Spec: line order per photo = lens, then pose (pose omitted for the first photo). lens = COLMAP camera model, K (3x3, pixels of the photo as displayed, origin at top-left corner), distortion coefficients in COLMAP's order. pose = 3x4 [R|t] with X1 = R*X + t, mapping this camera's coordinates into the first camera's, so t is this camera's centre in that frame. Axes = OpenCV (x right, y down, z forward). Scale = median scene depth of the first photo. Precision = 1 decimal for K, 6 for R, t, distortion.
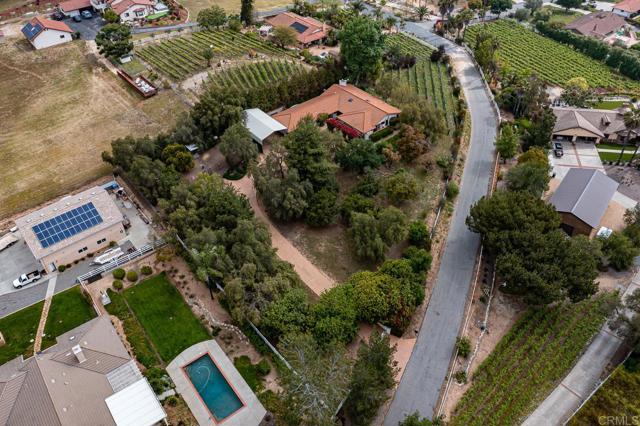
lens RADIAL K [[522.6, 0, 320.0], [0, 522.6, 213.0], [0, 0, 1]] dist [0.006202, 0.008676]
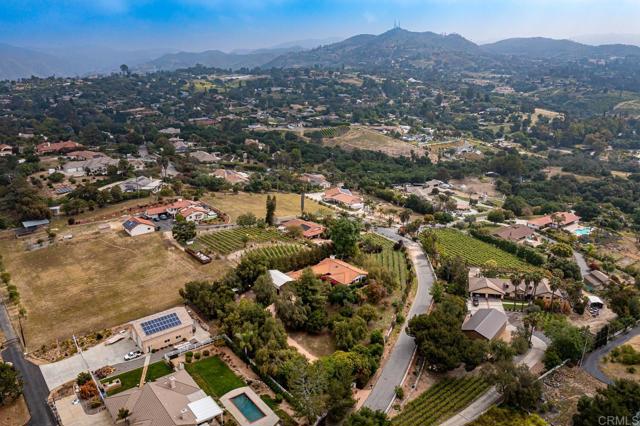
lens RADIAL K [[522.6, 0, 320.0], [0, 522.6, 213.0], [0, 0, 1]] dist [0.006202, 0.008676]
pose [[0.999808, 0.018636, -0.006023, 0.015212], [-0.019477, 0.913777, -0.405749, 0.271729], [-0.002058, 0.405789, 0.913965, -0.484314]]
